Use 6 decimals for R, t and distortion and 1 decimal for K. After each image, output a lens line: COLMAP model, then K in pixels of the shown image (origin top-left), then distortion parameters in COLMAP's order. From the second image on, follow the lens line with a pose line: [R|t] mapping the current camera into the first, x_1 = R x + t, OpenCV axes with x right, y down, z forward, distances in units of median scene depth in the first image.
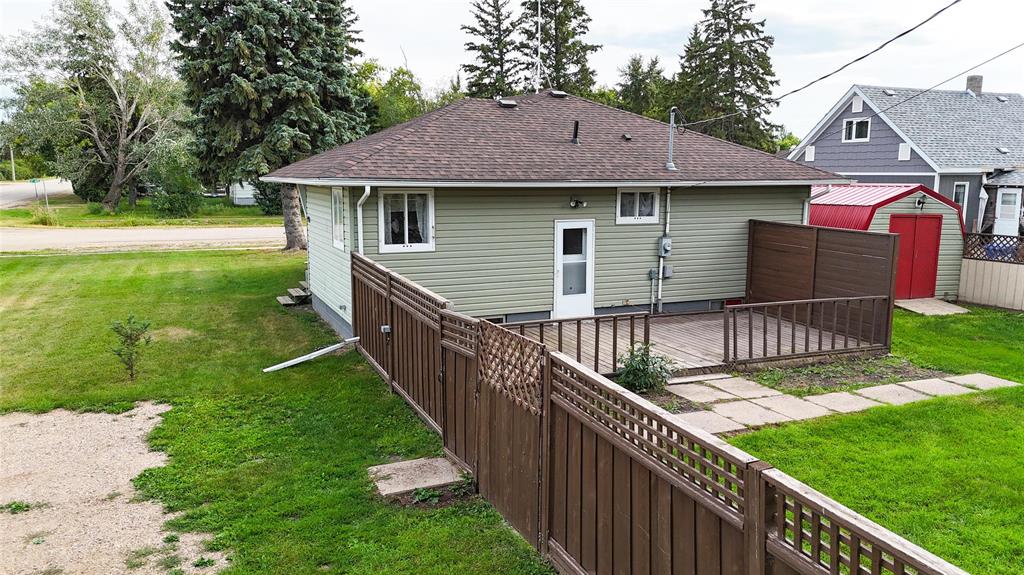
lens RADIAL K [[748.6, 0, 515.4], [0, 748.6, 286.9], [0, 0, 1]] dist [0.075856, -0.073236]
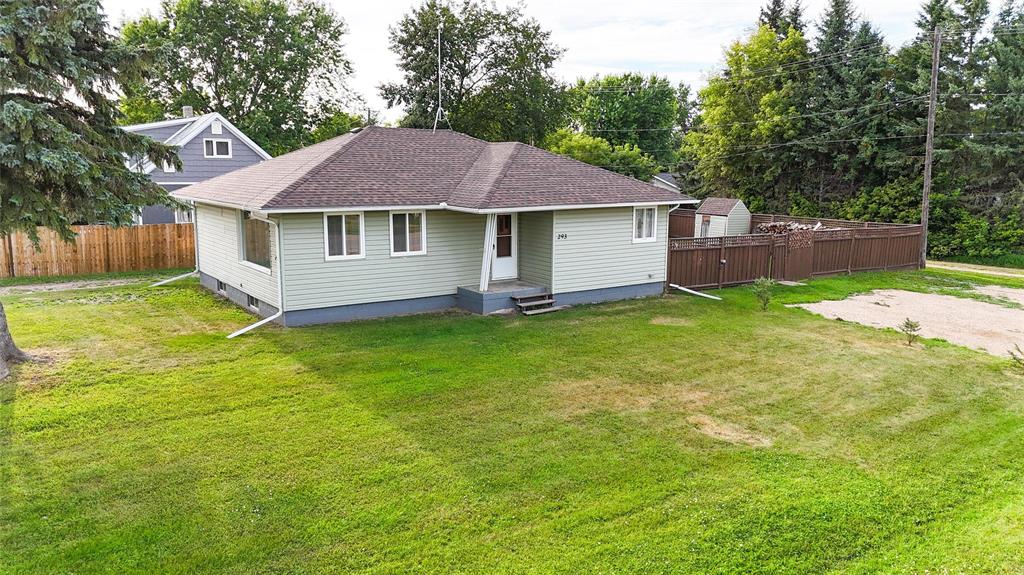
lens RADIAL K [[748.6, 0, 515.4], [0, 748.6, 286.9], [0, 0, 1]] dist [0.075856, -0.073236]
pose [[-0.186703, -0.165373, 0.968398, -1.606660], [0.143893, 0.970496, 0.193473, -0.284258], [-0.971821, 0.175468, -0.157399, 1.386632]]
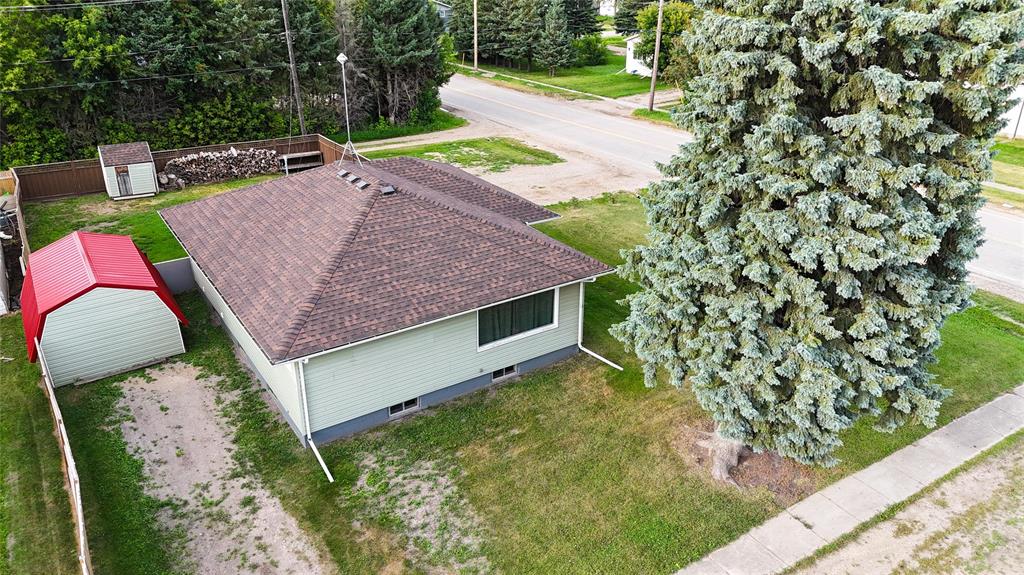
lens RADIAL K [[748.6, 0, 515.4], [0, 748.6, 286.9], [0, 0, 1]] dist [0.075856, -0.073236]
pose [[-0.986723, 0.056811, -0.152155, -0.043864], [-0.035515, 0.838684, 0.543459, -0.969264], [0.158484, 0.541647, -0.825531, 2.713913]]
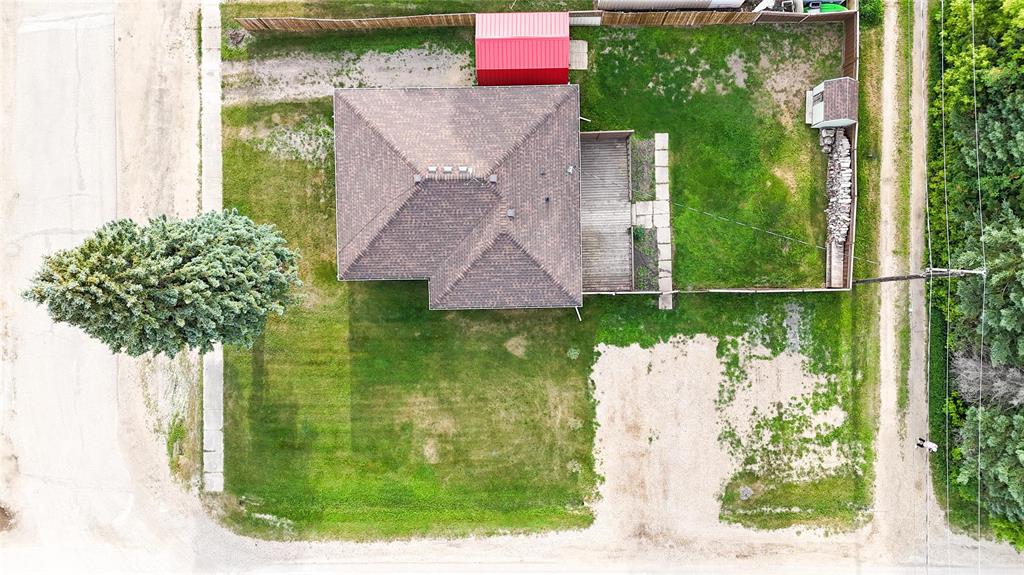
lens RADIAL K [[748.6, 0, 515.4], [0, 748.6, 286.9], [0, 0, 1]] dist [0.075856, -0.073236]
pose [[0.394281, -0.918822, -0.017569, -0.187543], [0.170020, 0.054144, 0.983952, -2.660509], [-0.903126, -0.390940, 0.177566, 0.541636]]
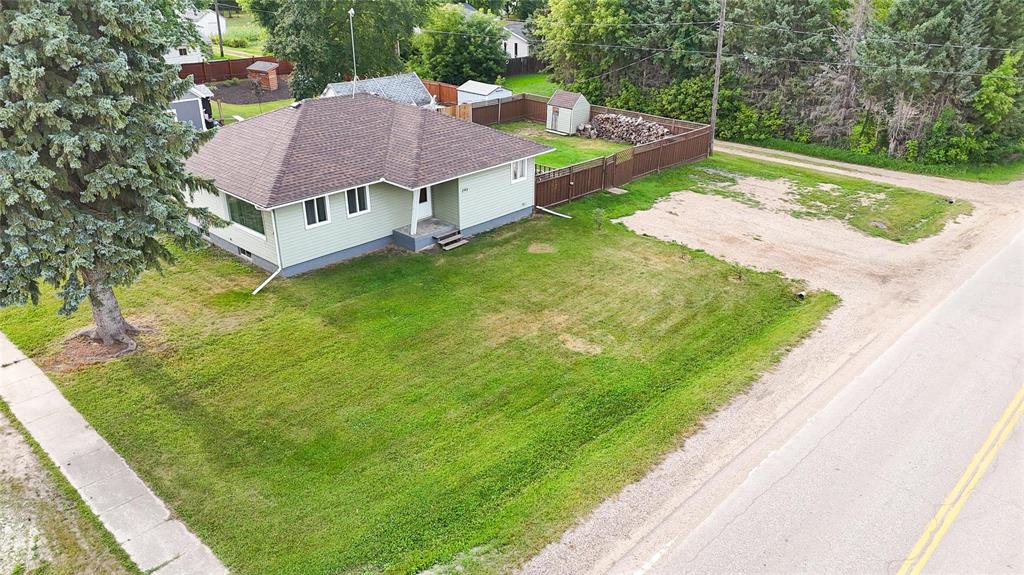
lens RADIAL K [[744.6, 0, 512.0], [0, 744.6, 287.5], [0, 0, 1]] dist [0.124924, -0.251768]
pose [[-0.382989, -0.387710, 0.838451, -2.058998], [0.139076, 0.873111, 0.467264, -0.764400], [-0.913224, 0.295565, -0.280470, 1.578819]]
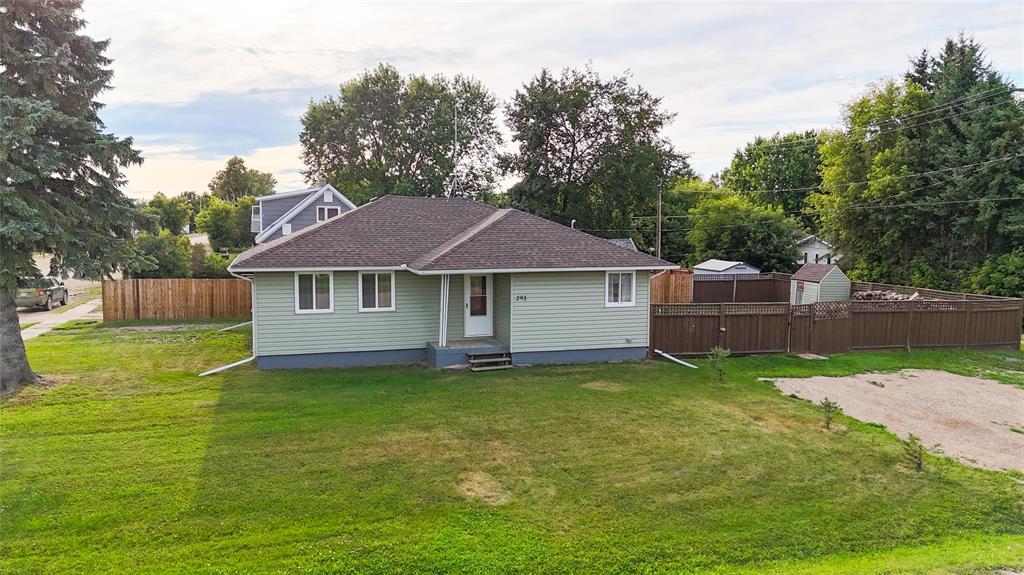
lens RADIAL K [[748.6, 0, 515.4], [0, 748.6, 286.9], [0, 0, 1]] dist [0.075856, -0.073236]
pose [[0.109926, -0.090058, 0.989851, -1.696371], [0.147766, 0.986300, 0.073325, -0.224962], [-0.982894, 0.138206, 0.121728, 0.909368]]
